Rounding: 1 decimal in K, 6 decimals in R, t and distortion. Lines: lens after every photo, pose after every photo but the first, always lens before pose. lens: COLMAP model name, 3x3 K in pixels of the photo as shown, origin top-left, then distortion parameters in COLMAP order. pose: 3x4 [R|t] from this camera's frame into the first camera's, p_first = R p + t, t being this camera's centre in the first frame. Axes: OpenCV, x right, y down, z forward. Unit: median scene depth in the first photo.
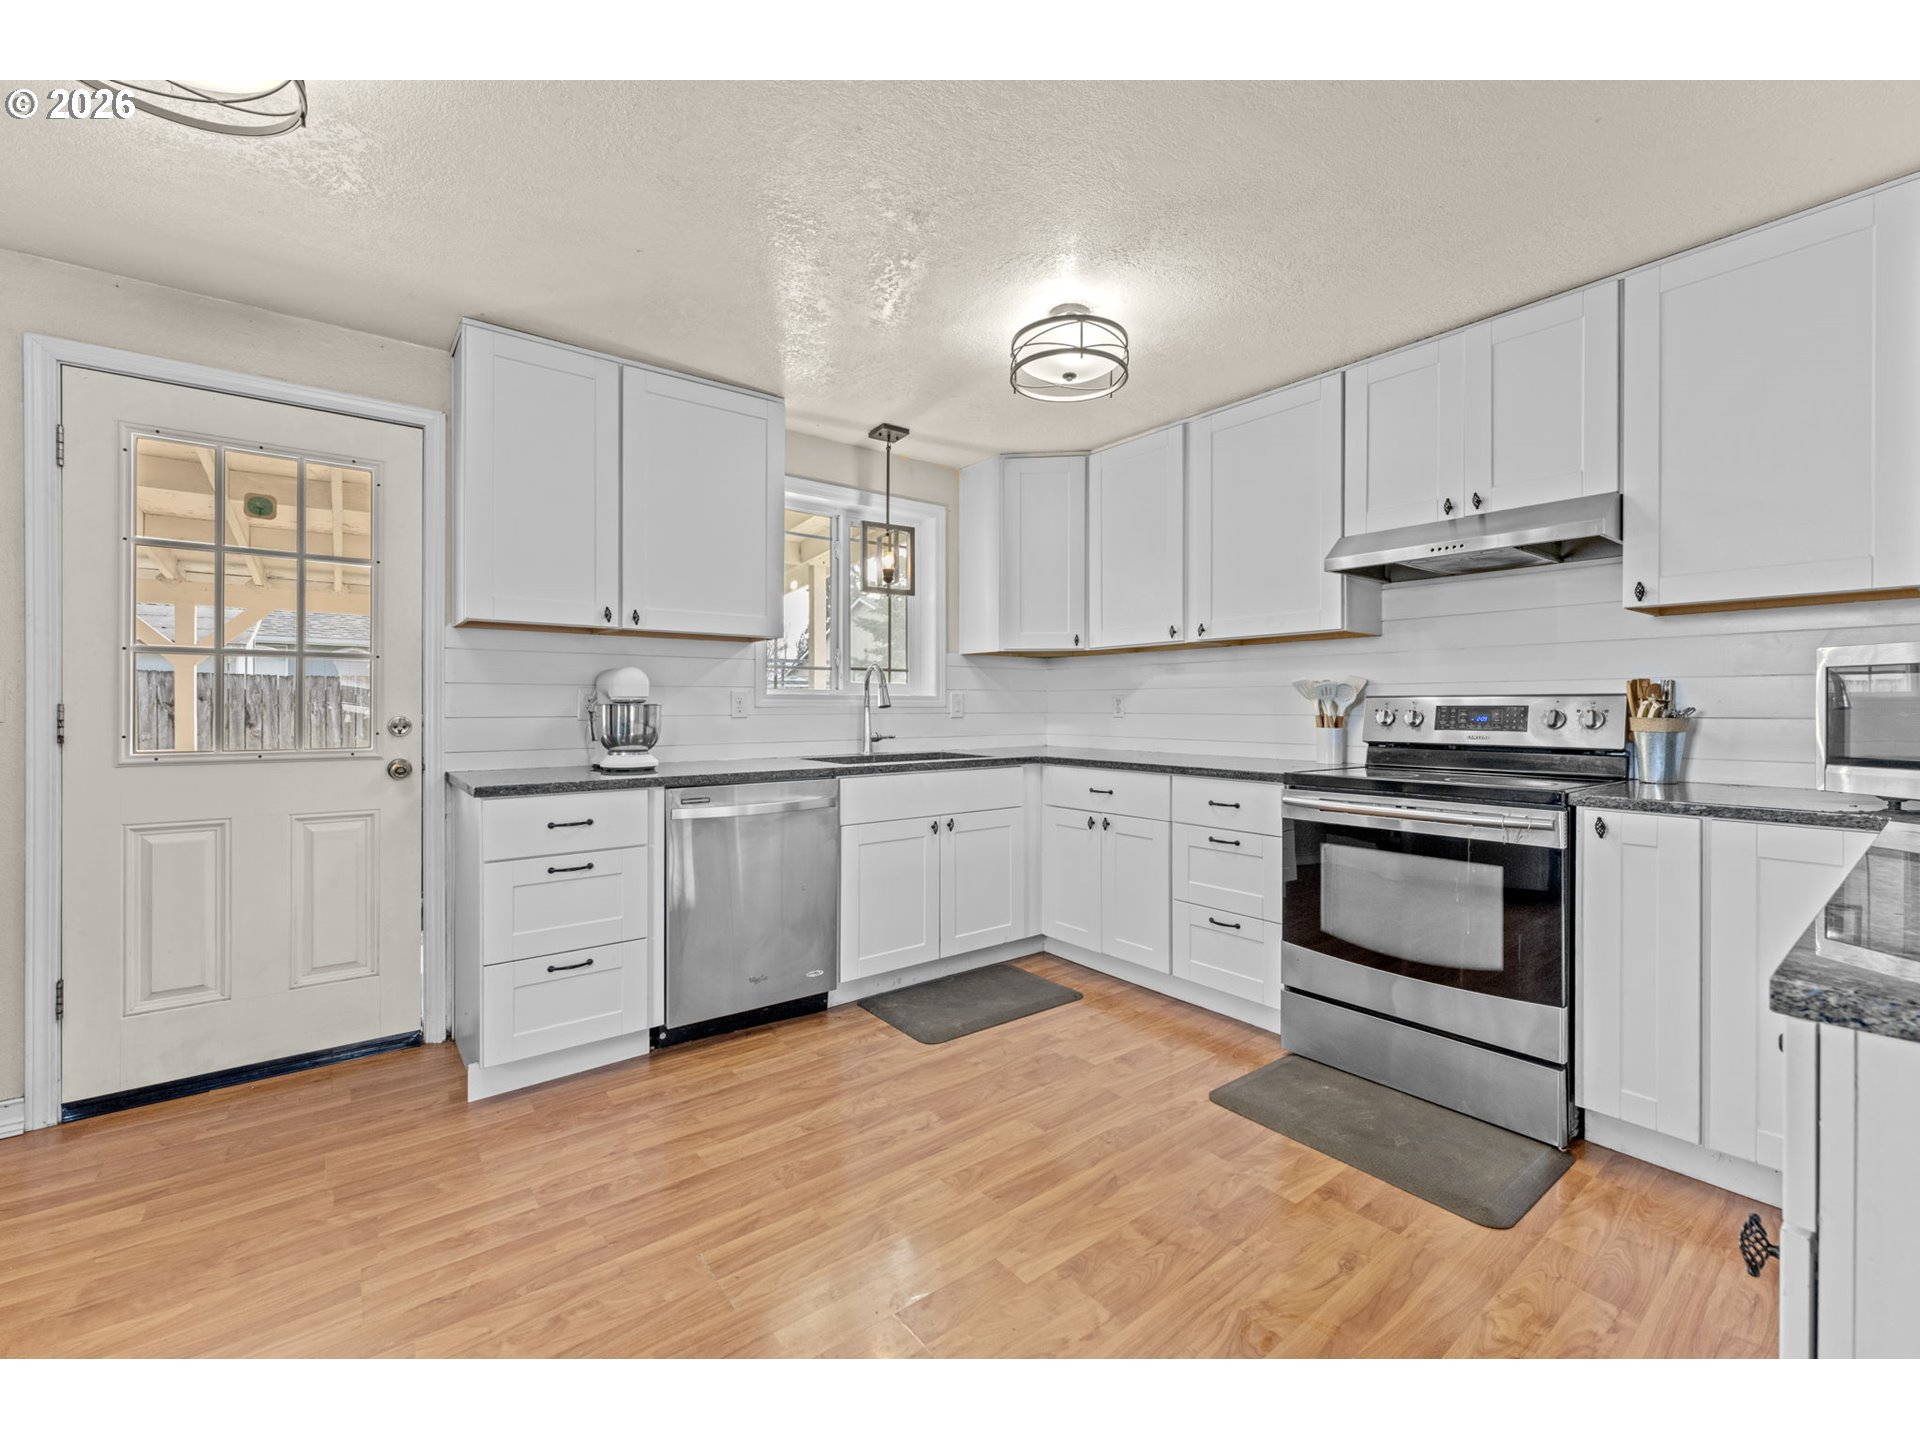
lens RADIAL K [[780.6, 0, 952.2], [0, 780.6, 710.1], [0, 0, 1]] dist [0.005891, -0.000782]
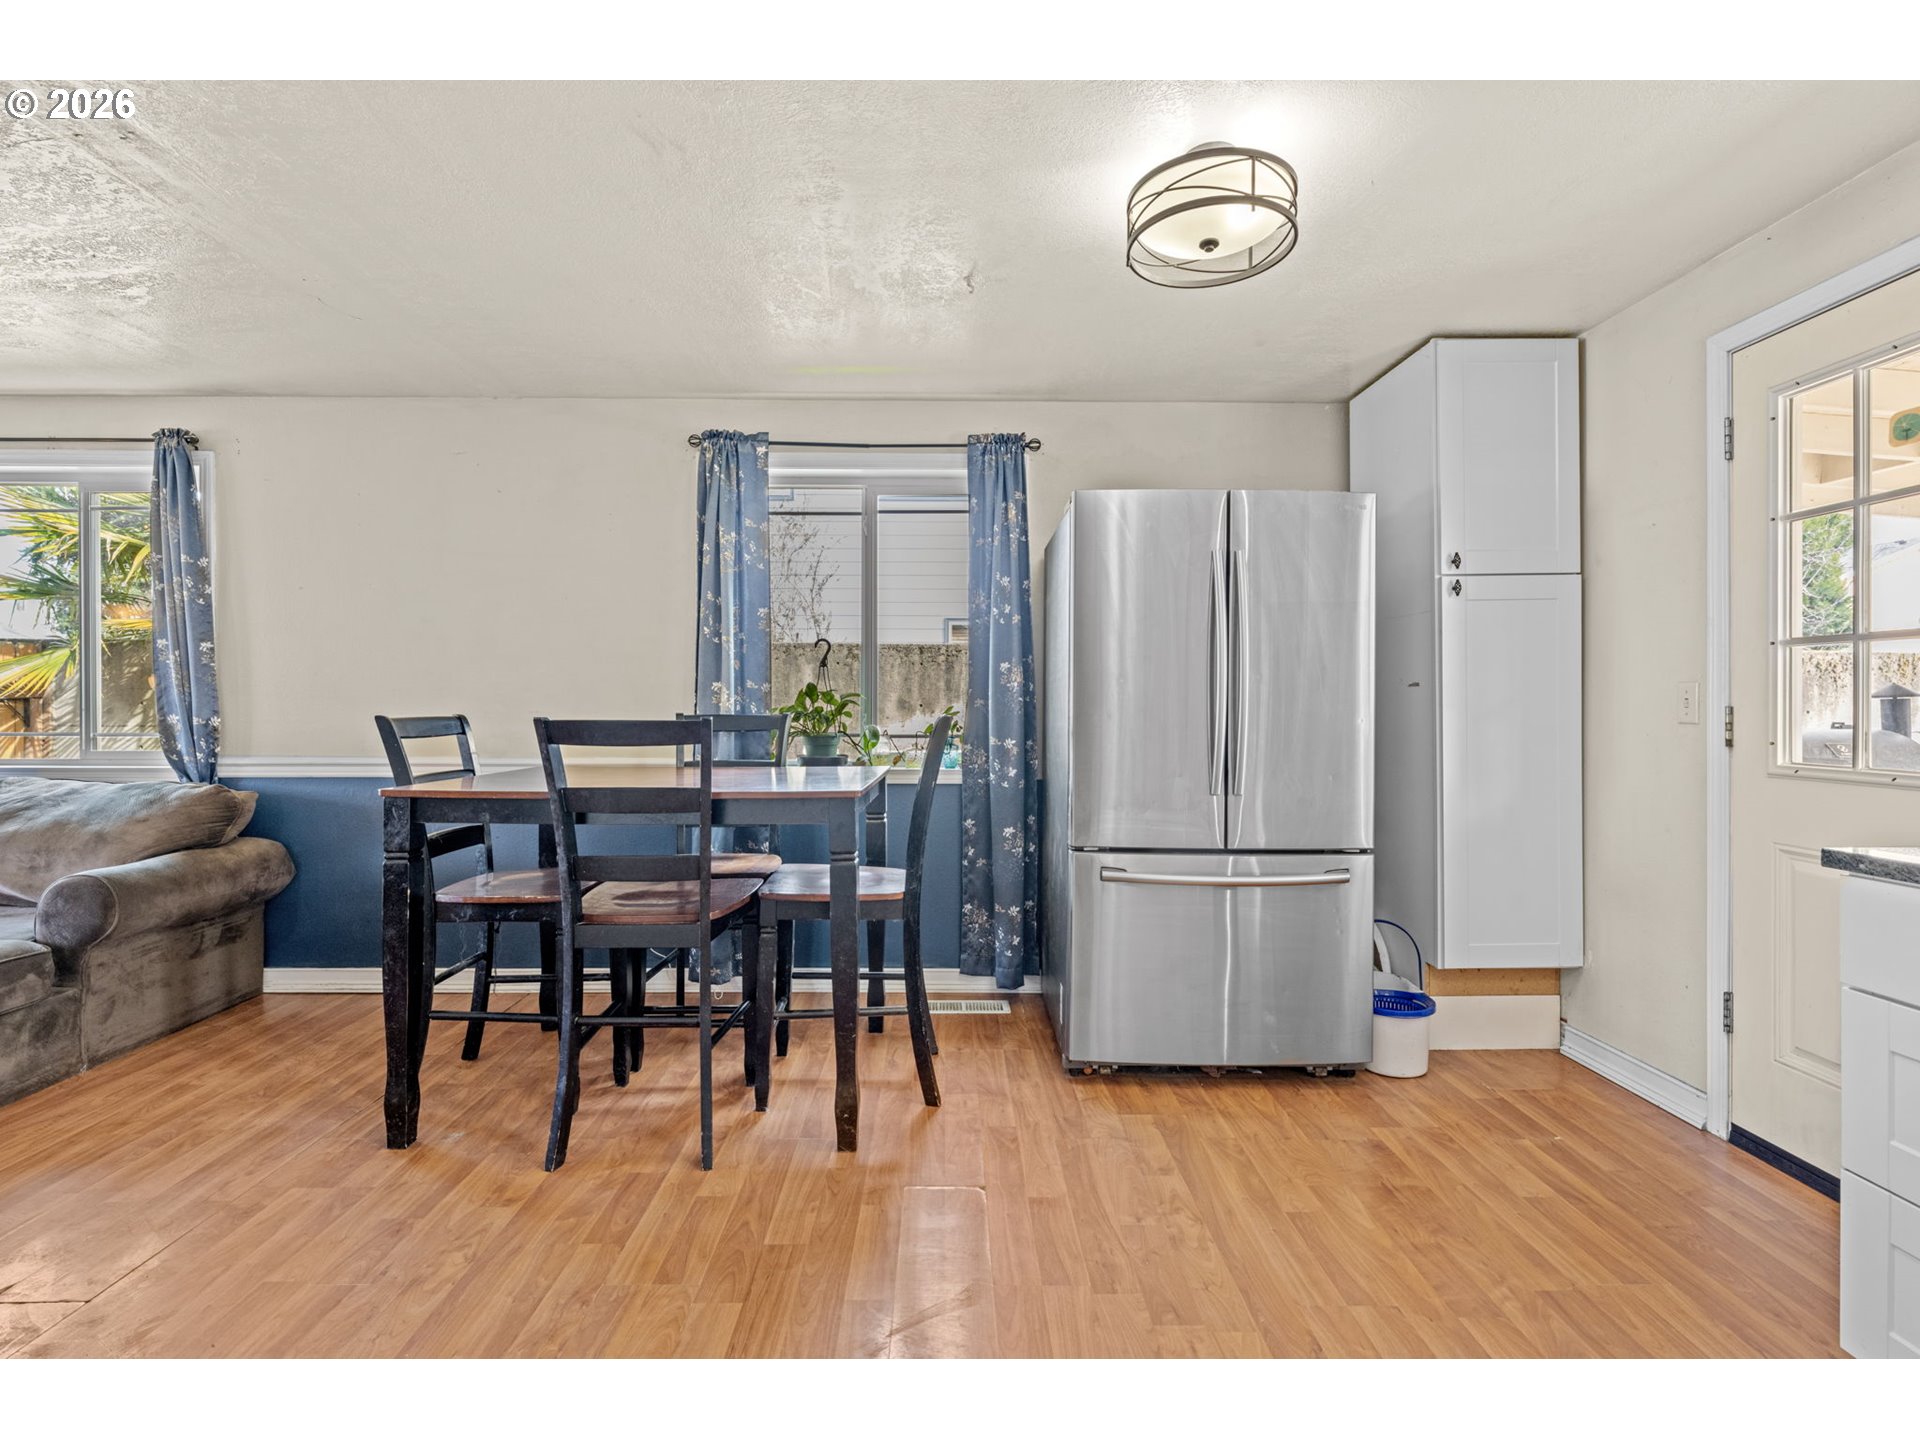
lens RADIAL K [[900.3, 0, 958.0], [0, 900.3, 706.9], [0, 0, 1]] dist [-0.001118, -0.000150]
pose [[-0.593630, -0.001255, -0.804737, 0.247228], [-0.008523, 0.999953, 0.004727, -0.003224], [0.804693, 0.009665, -0.593612, 0.702291]]
